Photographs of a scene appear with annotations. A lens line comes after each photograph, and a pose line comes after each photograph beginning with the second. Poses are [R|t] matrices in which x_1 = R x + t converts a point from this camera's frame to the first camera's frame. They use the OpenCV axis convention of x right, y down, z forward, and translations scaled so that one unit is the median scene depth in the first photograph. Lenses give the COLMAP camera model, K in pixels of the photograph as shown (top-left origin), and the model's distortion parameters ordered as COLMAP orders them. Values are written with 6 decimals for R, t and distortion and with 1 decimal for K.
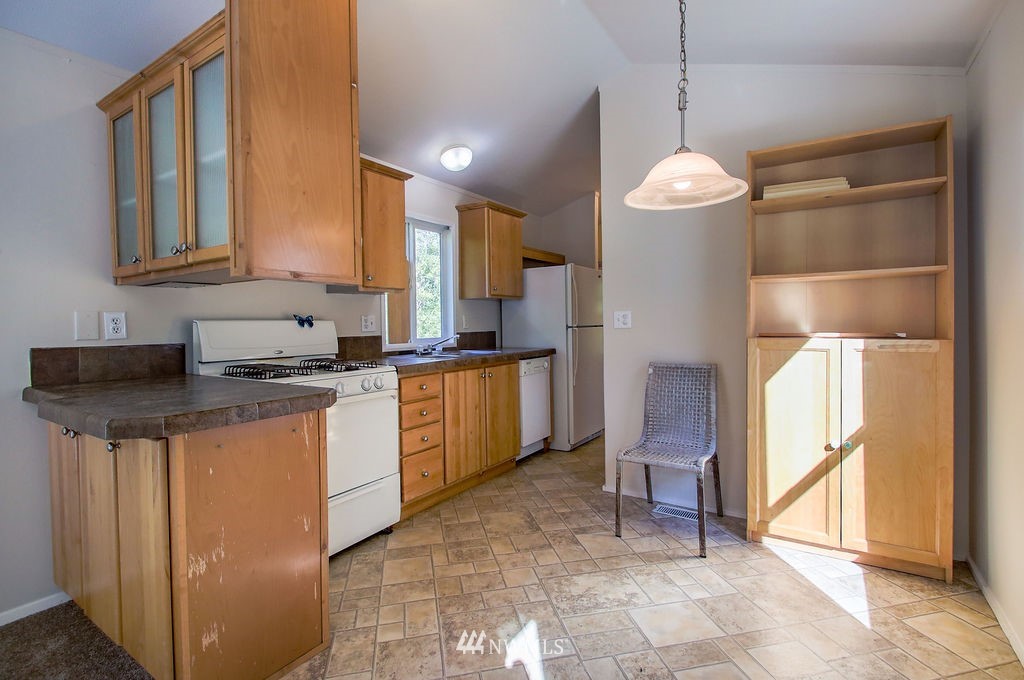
lens RADIAL K [[477.7, 0, 511.4], [0, 477.7, 331.2], [0, 0, 1]] dist [0.011060, -0.004180]
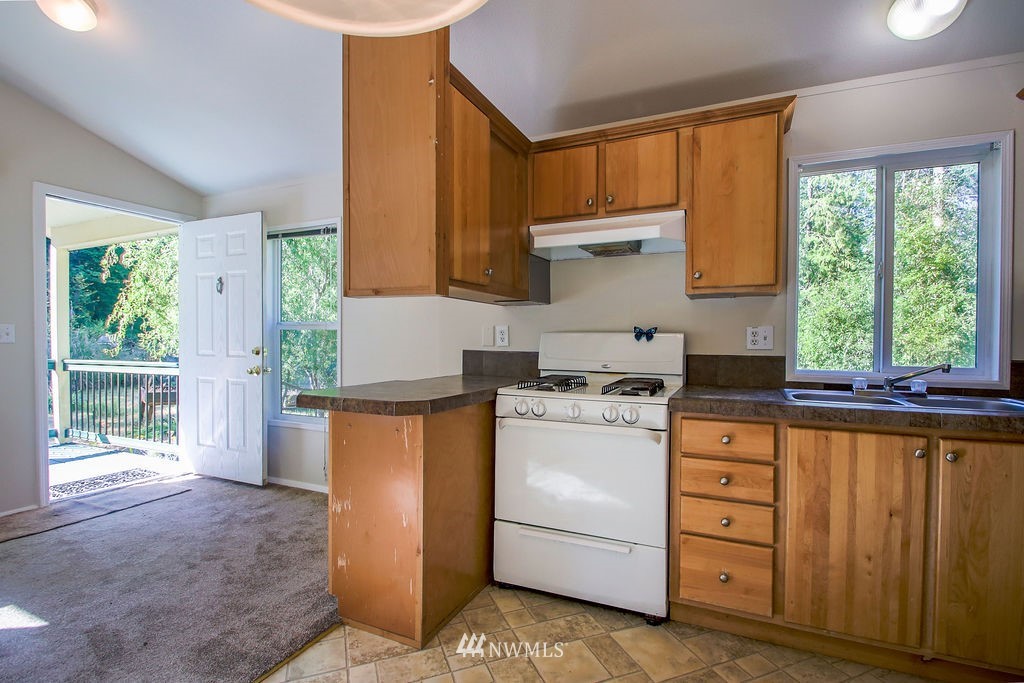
lens RADIAL K [[480.0, 0, 517.9], [0, 480.0, 345.3], [0, 0, 1]] dist [0.006616, -0.013198]
pose [[0.158631, 0.029592, -0.986894, 0.396123], [-0.025729, 0.999335, 0.025829, -0.016815], [0.987003, 0.021295, 0.159287, 0.627282]]
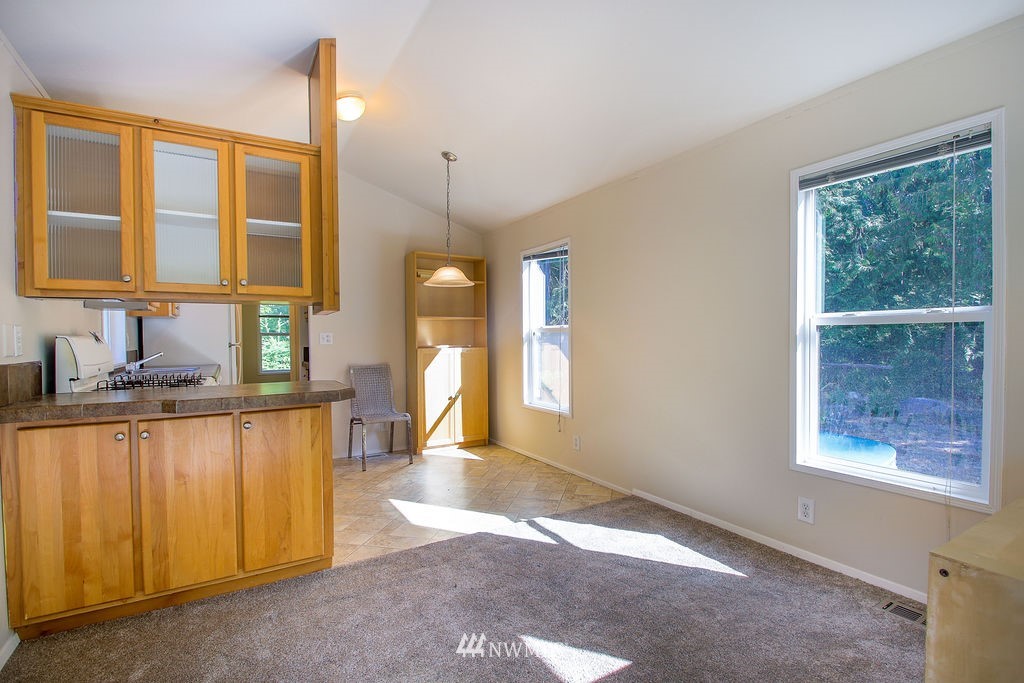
lens RADIAL K [[479.8, 0, 518.7], [0, 479.8, 345.0], [0, 0, 1]] dist [0.011215, -0.014855]
pose [[0.428077, -0.004159, 0.903733, -0.928867], [0.022262, 0.999734, -0.005944, 0.017429], [-0.903468, 0.022664, 0.428055, -0.171543]]
